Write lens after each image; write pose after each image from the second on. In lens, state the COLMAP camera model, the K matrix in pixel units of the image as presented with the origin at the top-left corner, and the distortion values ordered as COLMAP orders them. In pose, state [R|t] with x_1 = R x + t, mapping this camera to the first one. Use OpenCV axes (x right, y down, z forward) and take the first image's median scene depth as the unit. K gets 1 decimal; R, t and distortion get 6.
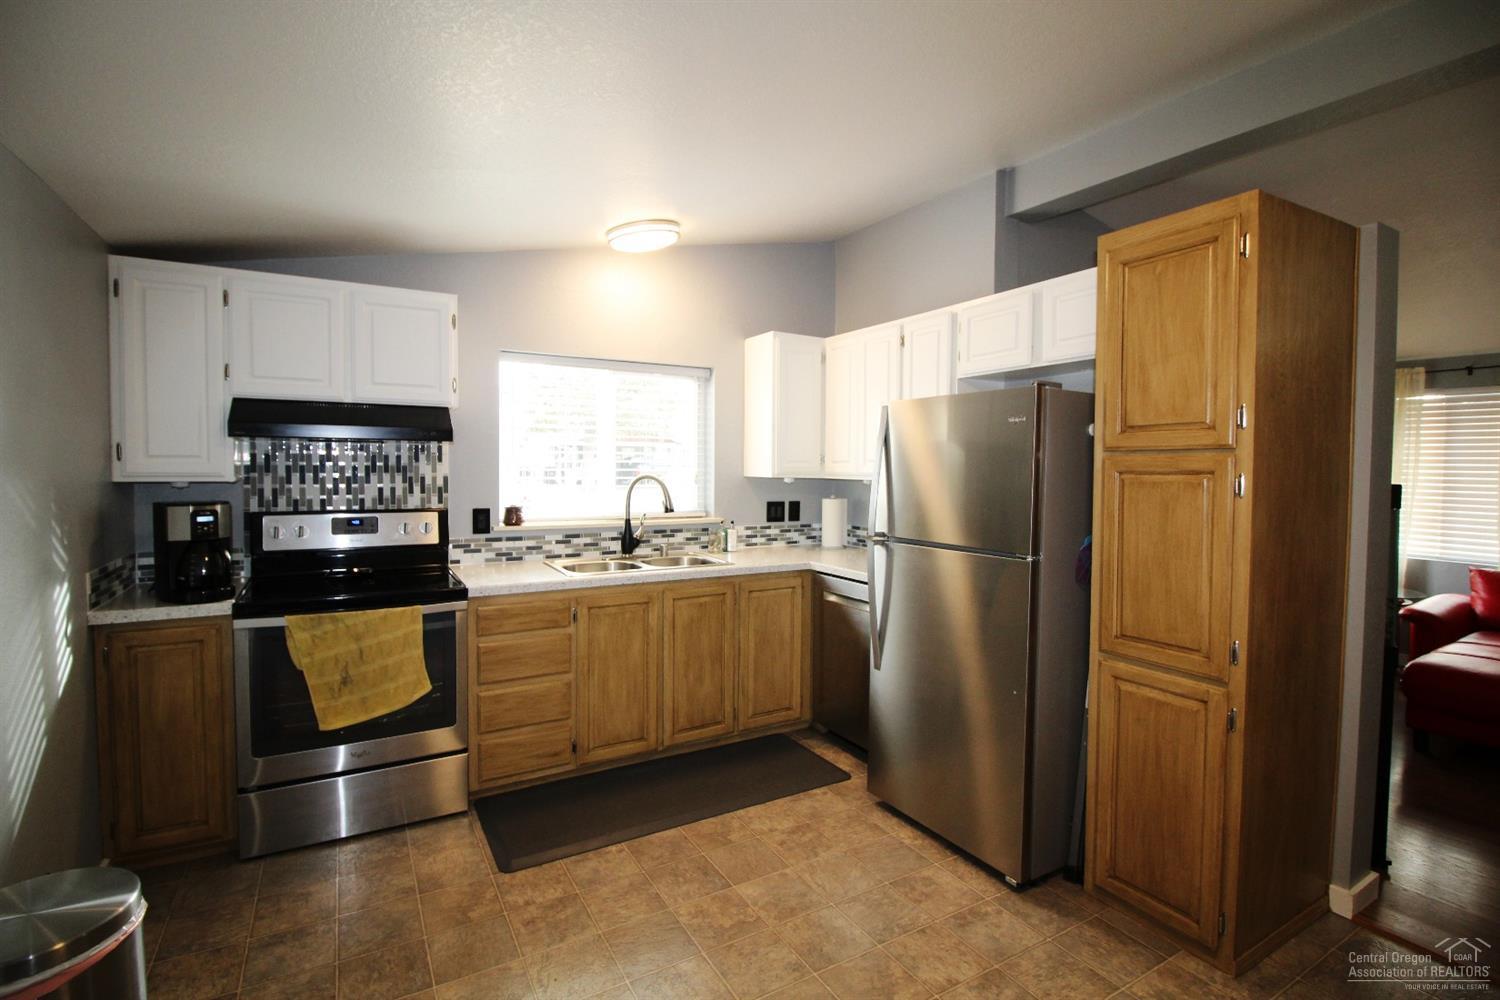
lens RADIAL K [[686.2, 0, 747.8], [0, 686.2, 491.2], [0, 0, 1]] dist [-0.032505, -0.000121]
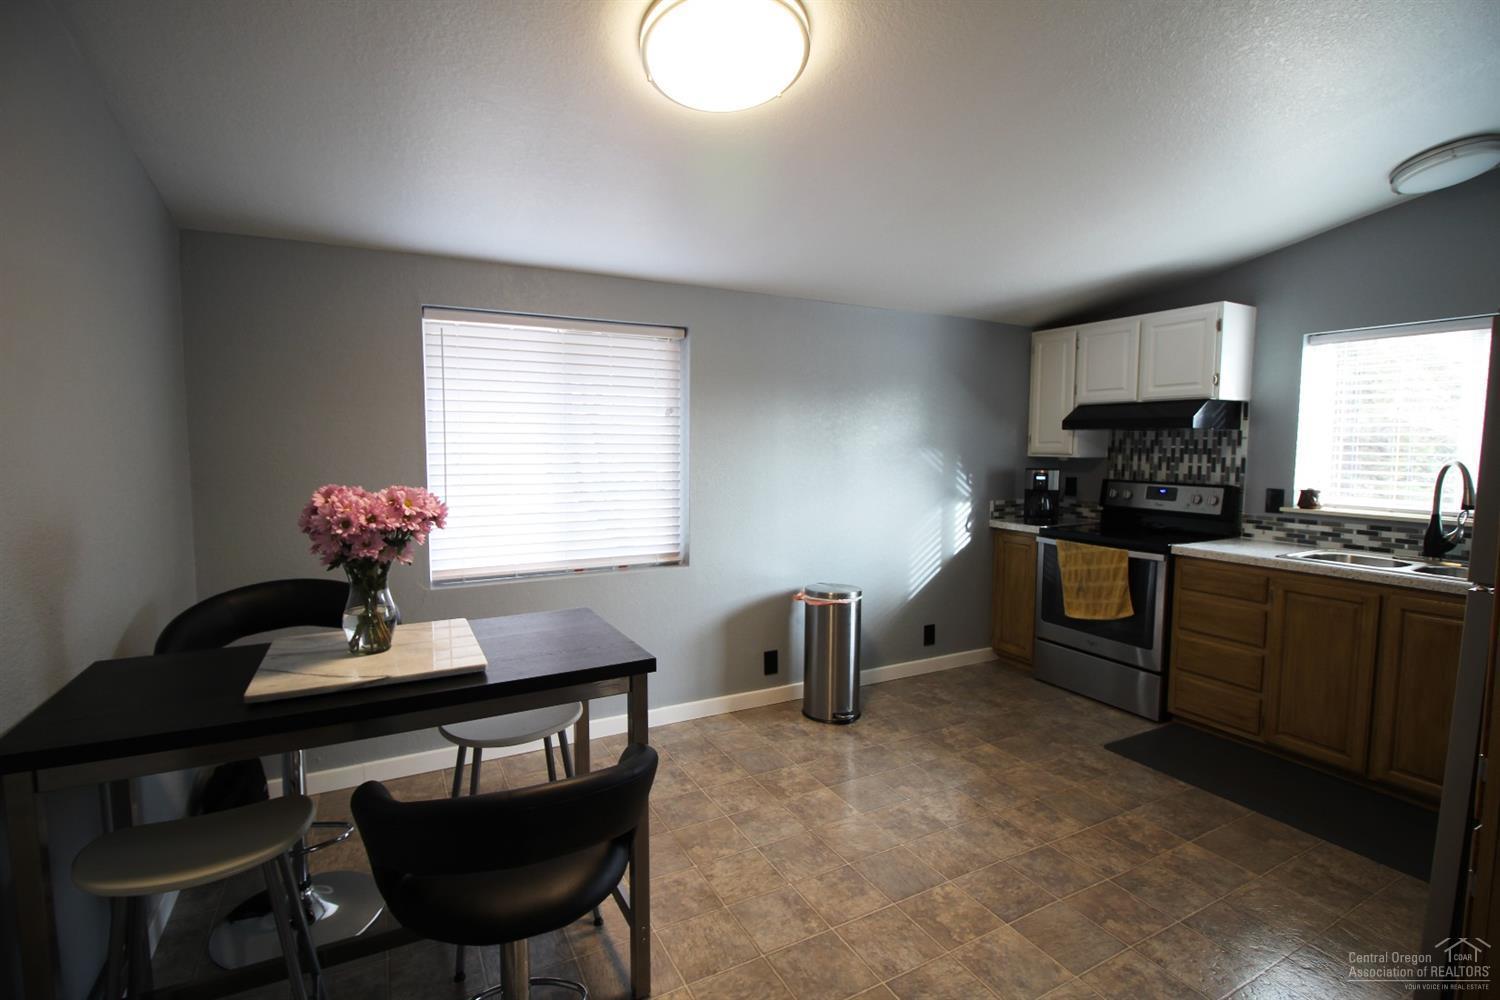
lens RADIAL K [[686.2, 0, 747.8], [0, 686.2, 491.2], [0, 0, 1]] dist [-0.032505, -0.000121]
pose [[-0.036609, 0.061878, -0.997412, 0.767474], [-0.043228, 0.997049, 0.063442, -0.002844], [0.998394, 0.045439, -0.033826, 0.239507]]
